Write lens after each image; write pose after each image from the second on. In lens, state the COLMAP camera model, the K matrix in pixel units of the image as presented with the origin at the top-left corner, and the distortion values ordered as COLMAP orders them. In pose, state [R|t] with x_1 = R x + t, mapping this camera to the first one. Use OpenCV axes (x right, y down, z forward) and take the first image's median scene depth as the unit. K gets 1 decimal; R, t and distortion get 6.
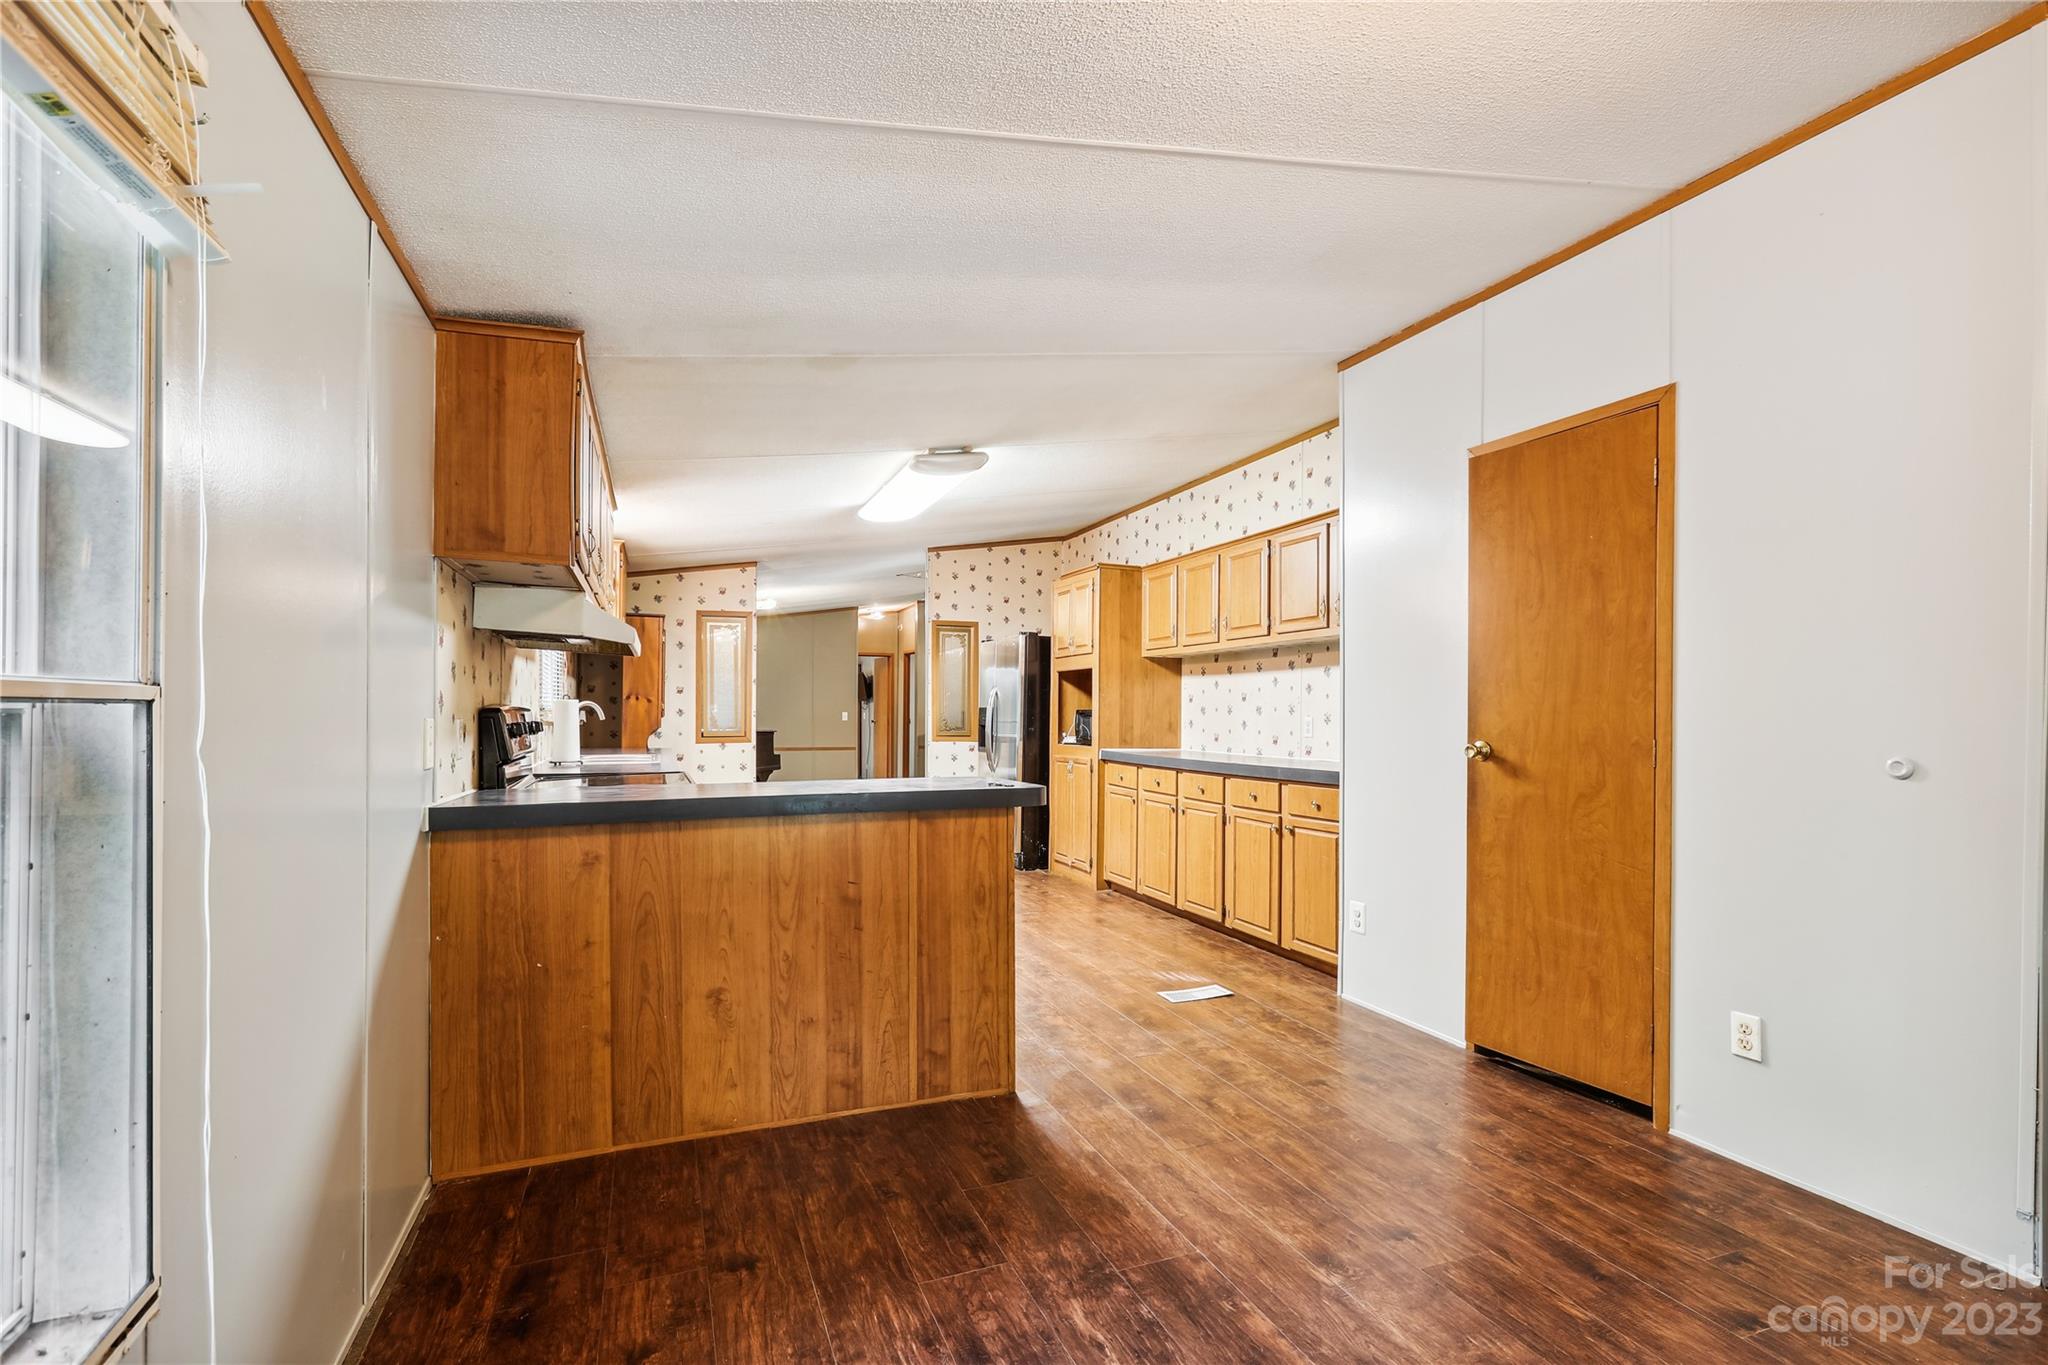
lens RADIAL K [[944.8, 0, 1025.4], [0, 944.8, 713.5], [0, 0, 1]] dist [-0.000022, 0.000279]
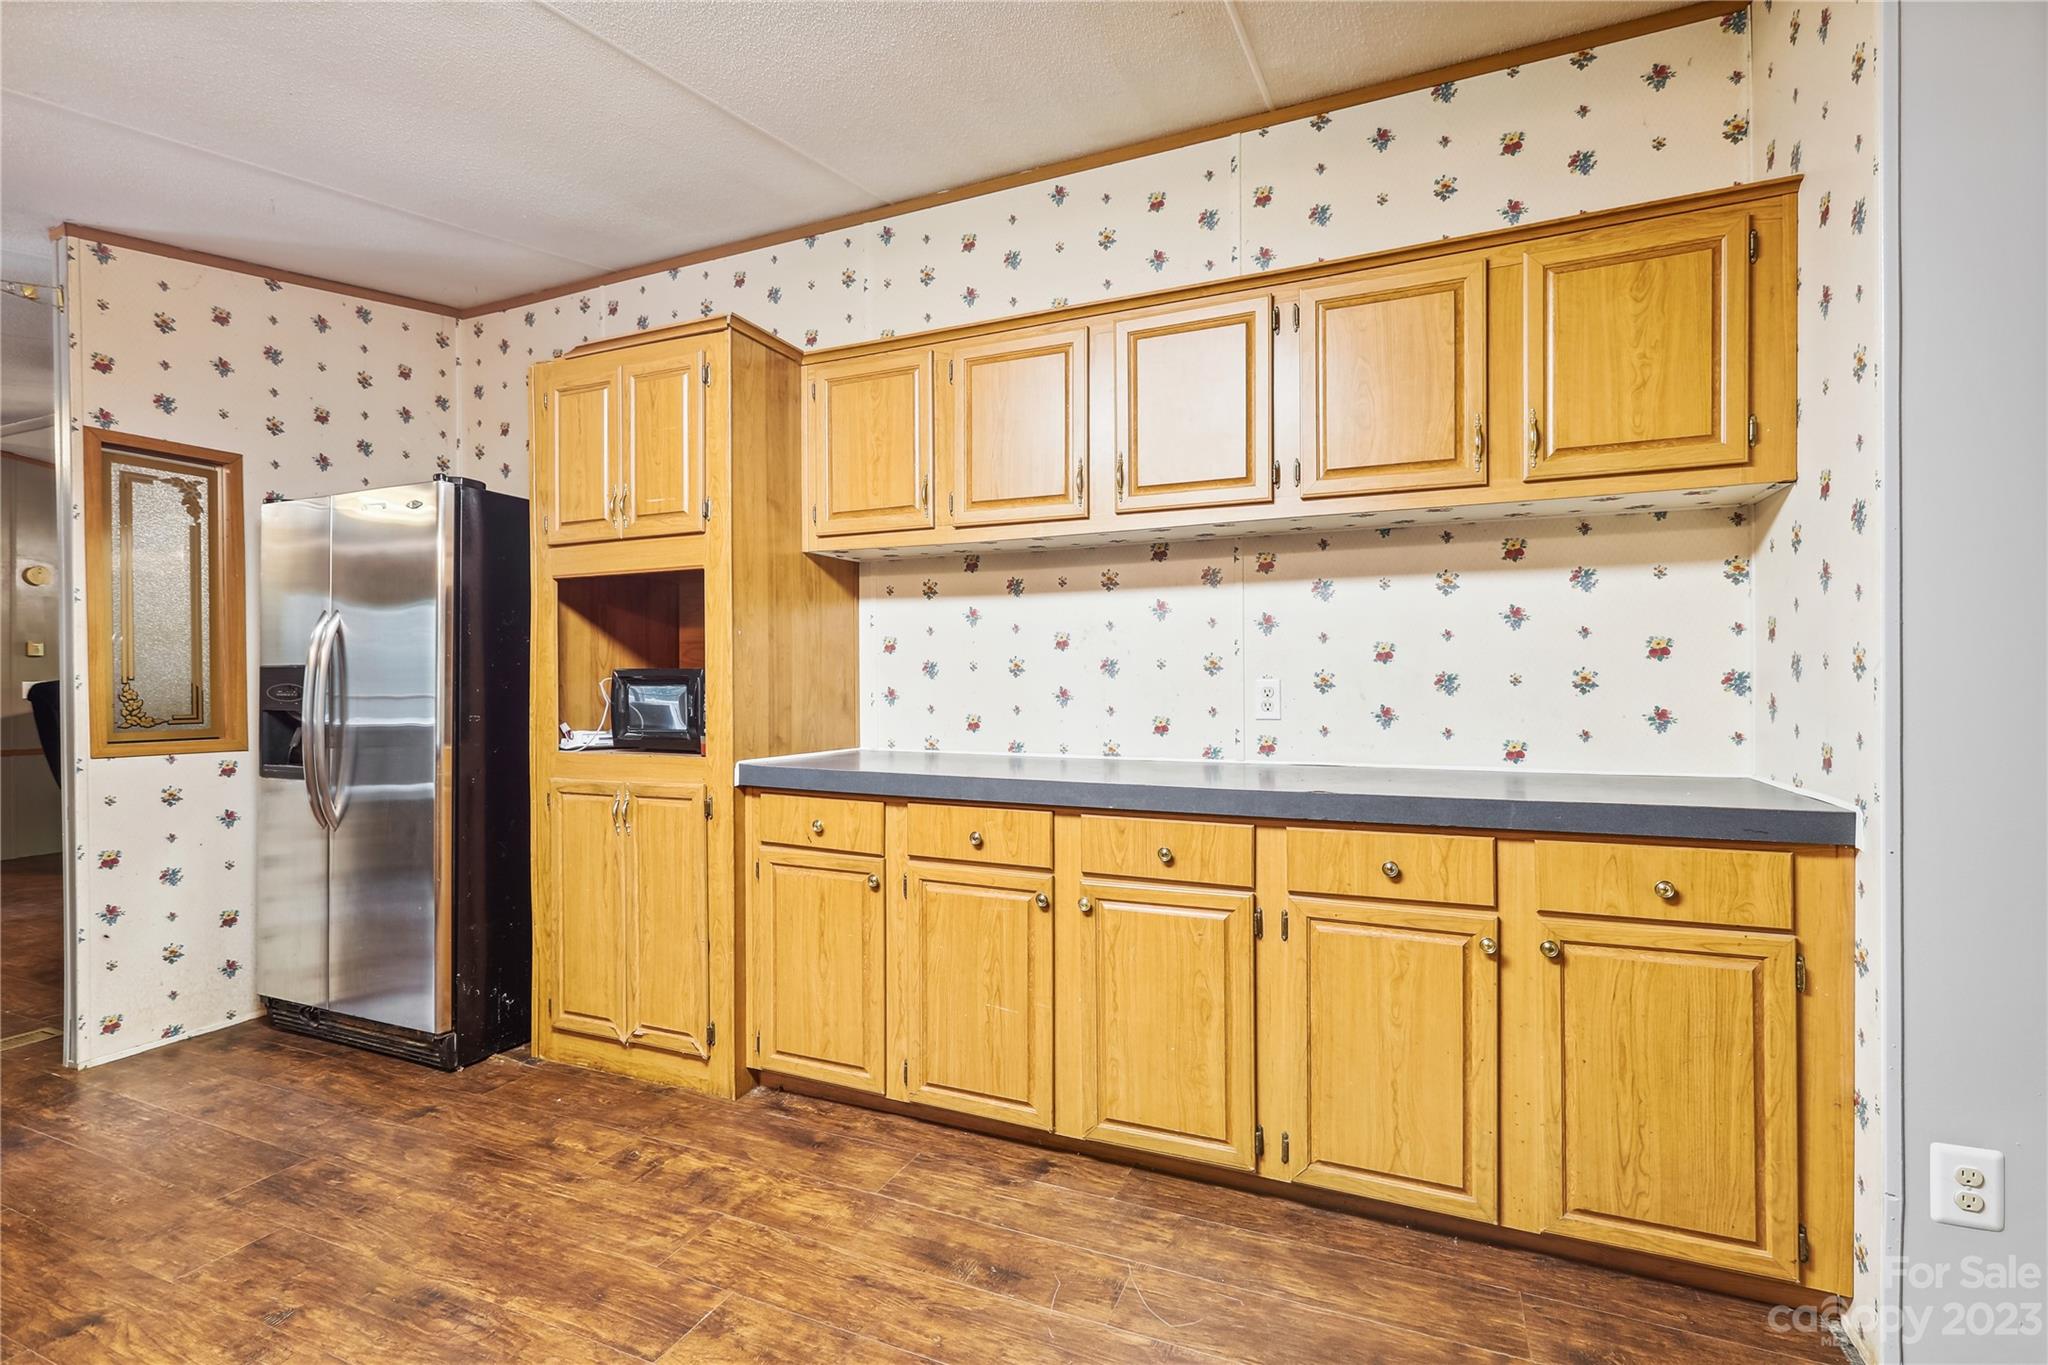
lens RADIAL K [[926.6, 0, 1024.0], [0, 926.6, 682.5], [0, 0, 1]] dist [-0.000724, 0.000921]
pose [[0.708552, -0.013926, 0.705521, -0.162695], [0.008639, 0.999902, 0.011060, -0.001274], [-0.705606, -0.001741, 0.708602, 0.836158]]
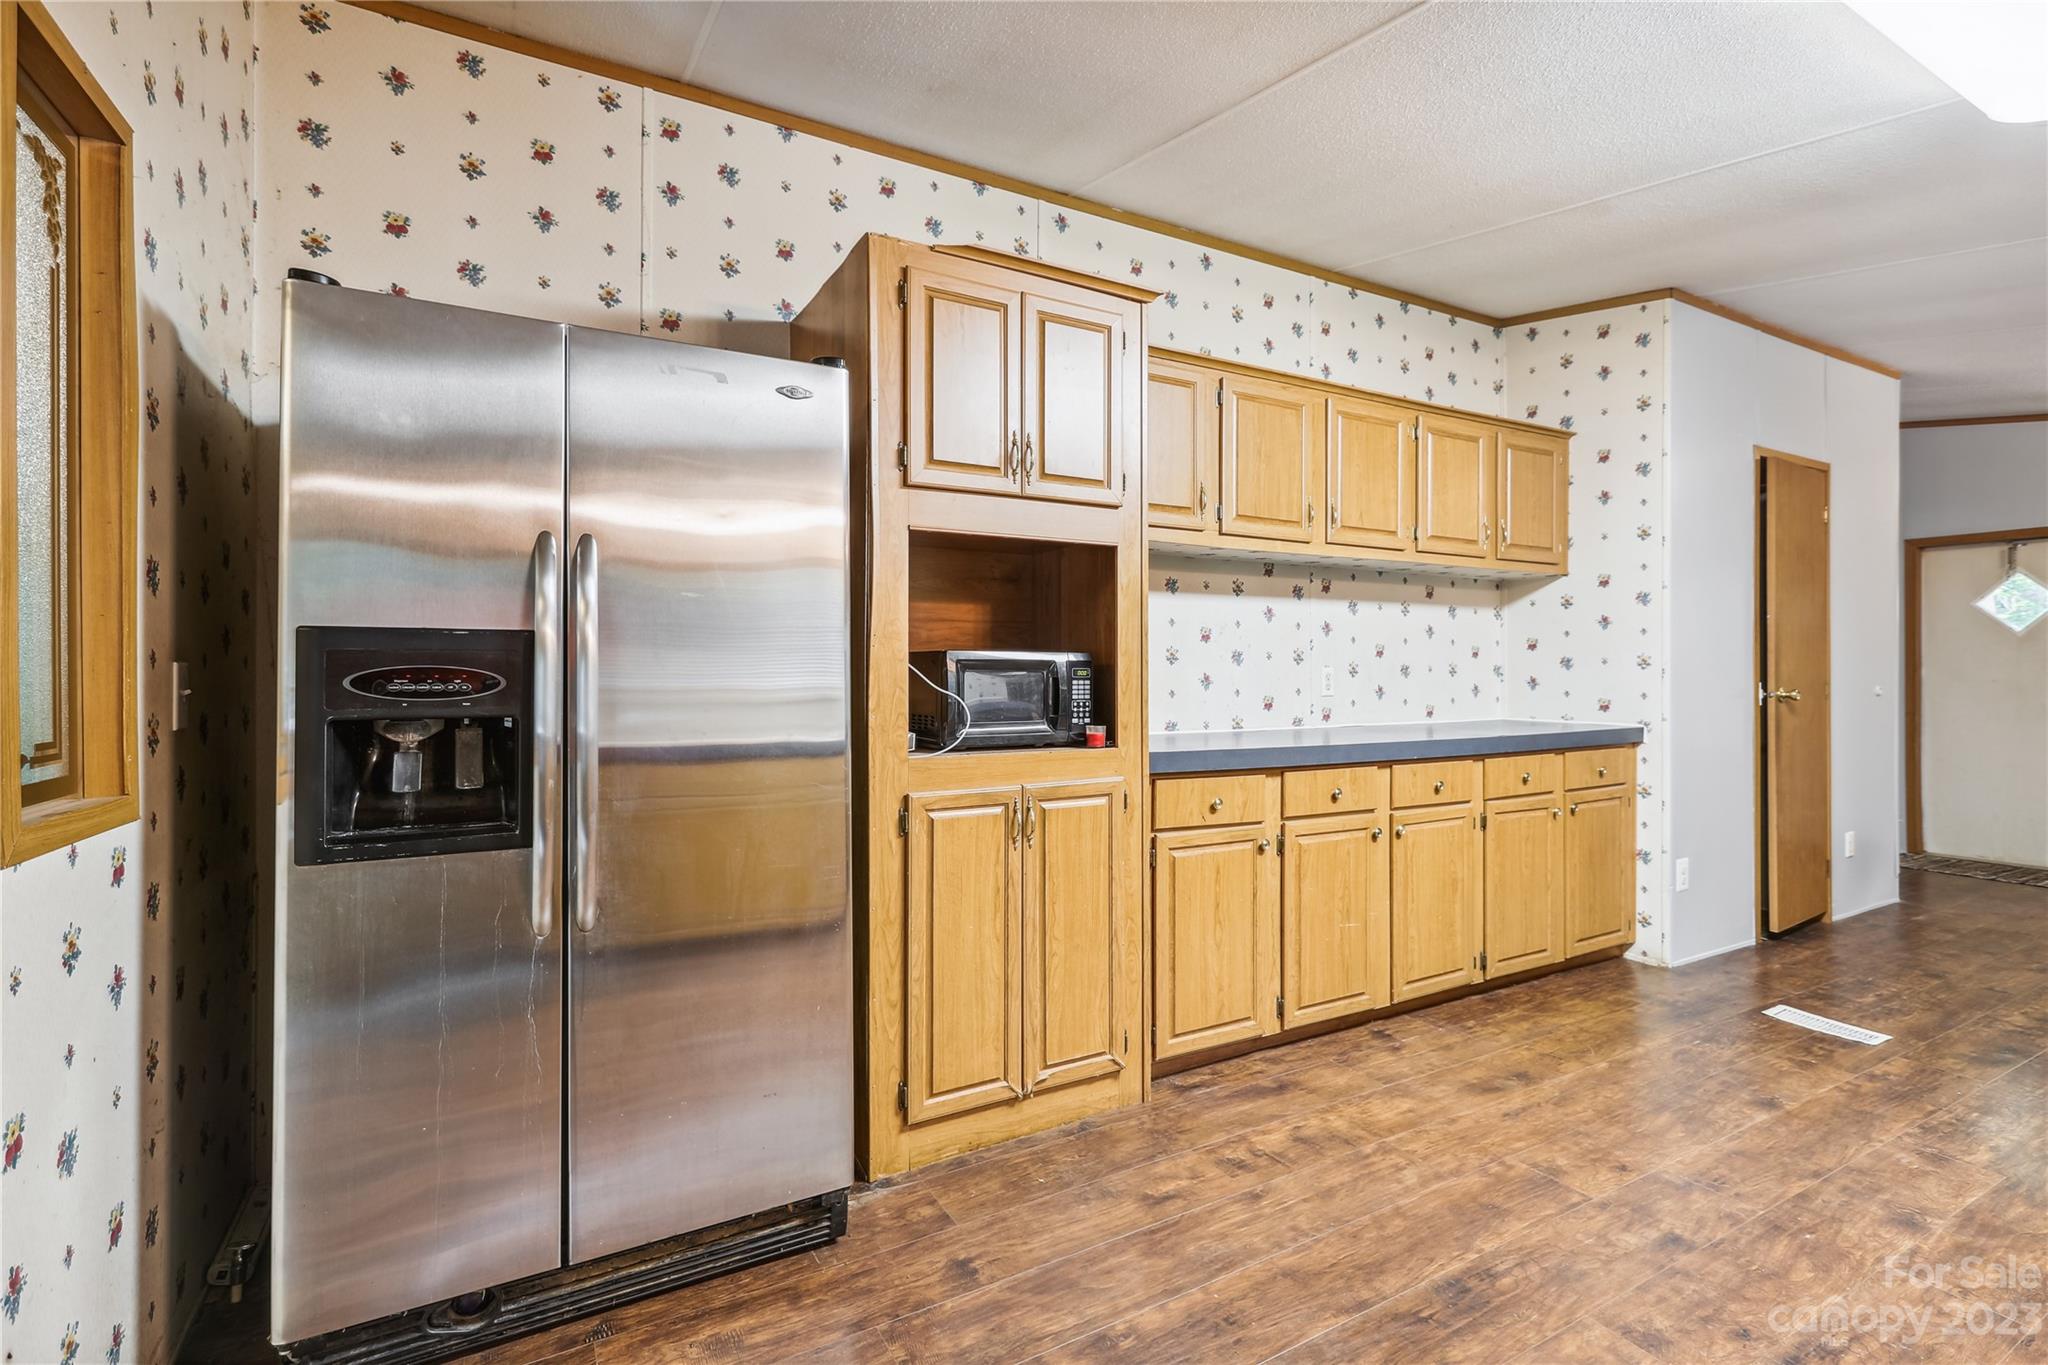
lens RADIAL K [[922.1, 0, 1028.1], [0, 922.1, 662.1], [0, 0, 1]] dist [0.000833, 0.000558]
pose [[-0.129842, -0.002088, 0.991532, -0.415847], [-0.005057, 0.999986, 0.001443, -0.000532], [-0.991522, -0.004826, -0.129851, 1.489345]]
